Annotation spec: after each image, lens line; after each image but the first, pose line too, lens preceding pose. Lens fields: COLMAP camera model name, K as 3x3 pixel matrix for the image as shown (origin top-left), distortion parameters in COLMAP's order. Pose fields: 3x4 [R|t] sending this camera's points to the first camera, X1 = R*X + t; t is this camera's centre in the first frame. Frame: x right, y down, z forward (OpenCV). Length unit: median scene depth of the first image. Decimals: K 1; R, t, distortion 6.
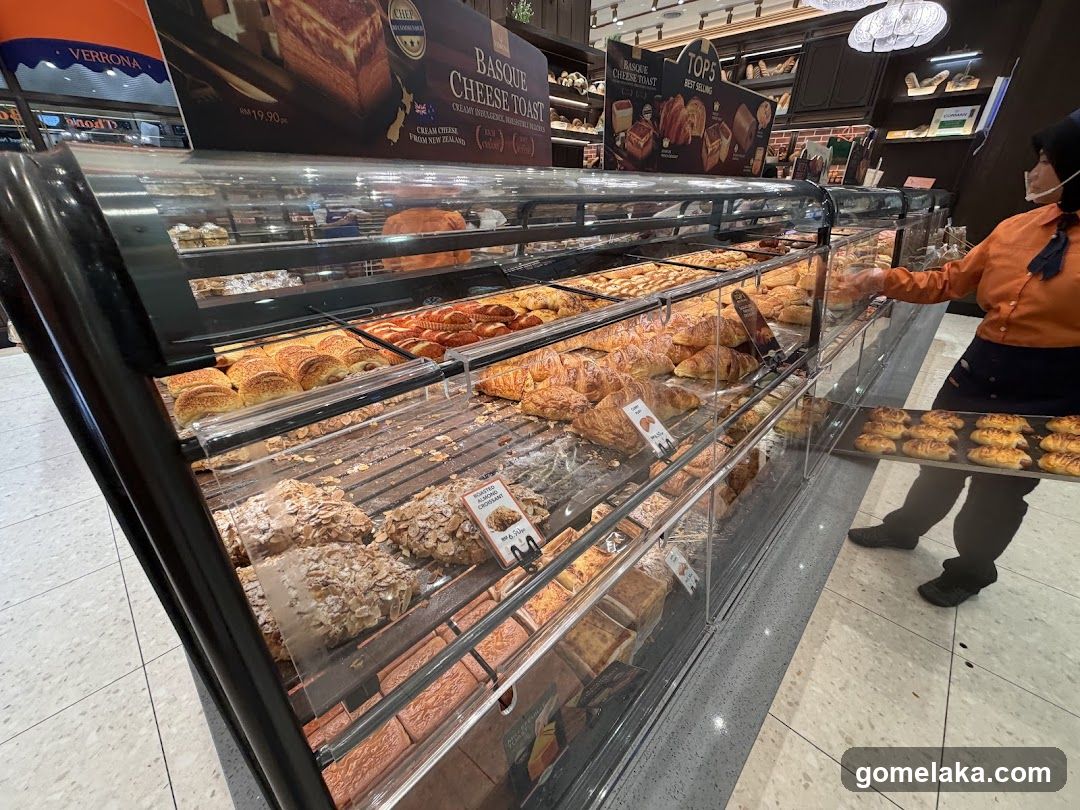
lens RADIAL K [[431.8, 0, 534.6], [0, 431.8, 395.8], [0, 0, 1]] dist [0.000766, -0.000721]
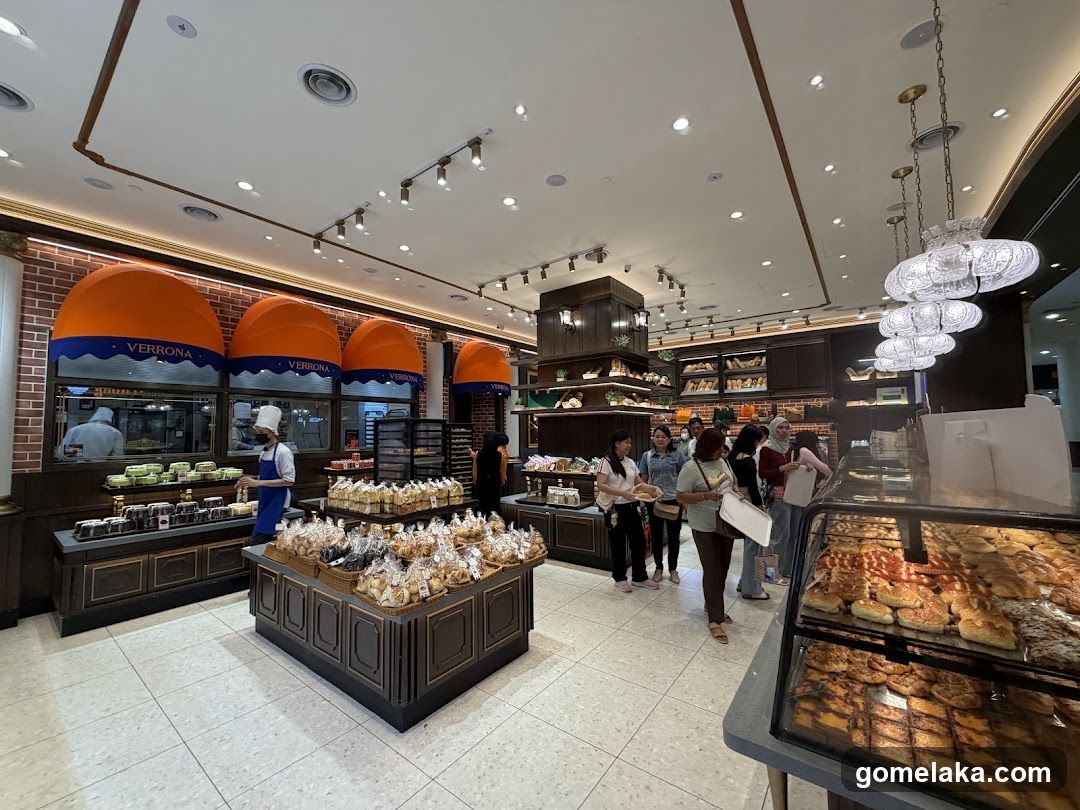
lens RADIAL K [[431.8, 0, 537.3], [0, 431.8, 407.2], [0, 0, 1]] dist [0.000766, -0.000721]
pose [[0.991770, -0.016176, 0.127006, -0.366896], [0.076302, 0.871256, -0.484862, -0.000891], [-0.102812, 0.490562, 0.865320, -0.094047]]
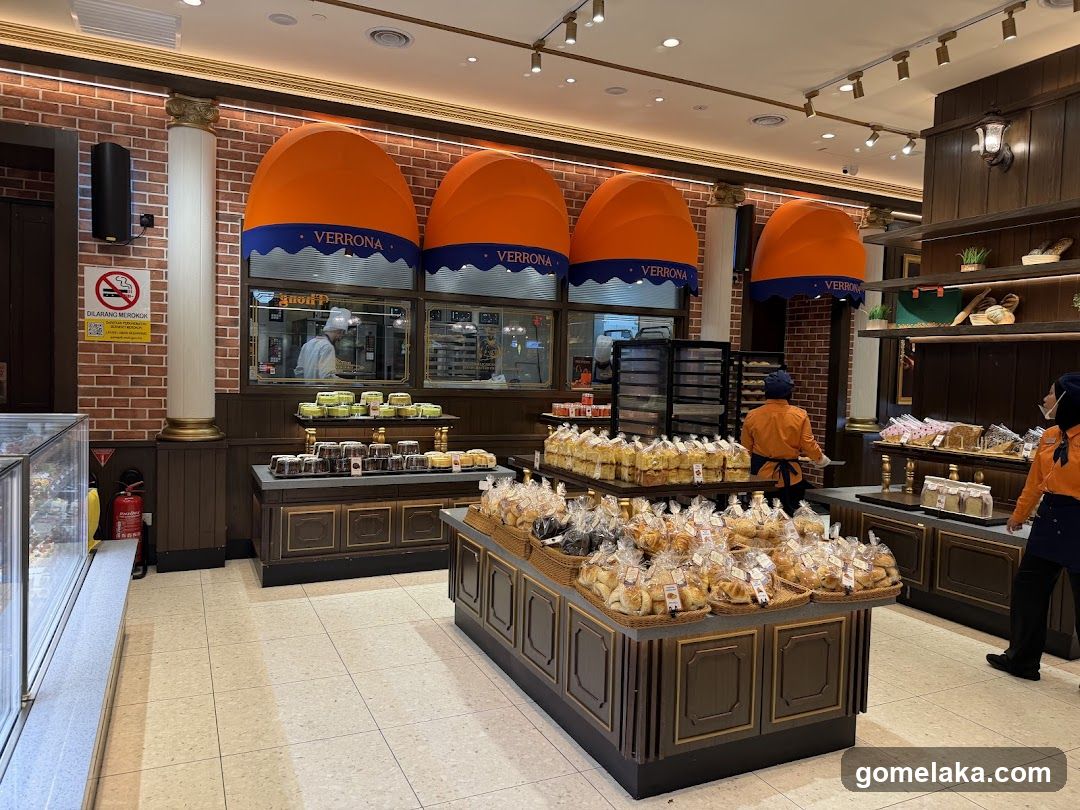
lens RADIAL K [[764.5, 0, 537.8], [0, 764.5, 410.8], [0, 0, 1]] dist [0.053931, -0.046608]
pose [[0.940238, 0.032416, -0.338971, -0.344837], [-0.164389, 0.914985, -0.368482, 0.026664], [0.298208, 0.402185, 0.865632, -0.124244]]
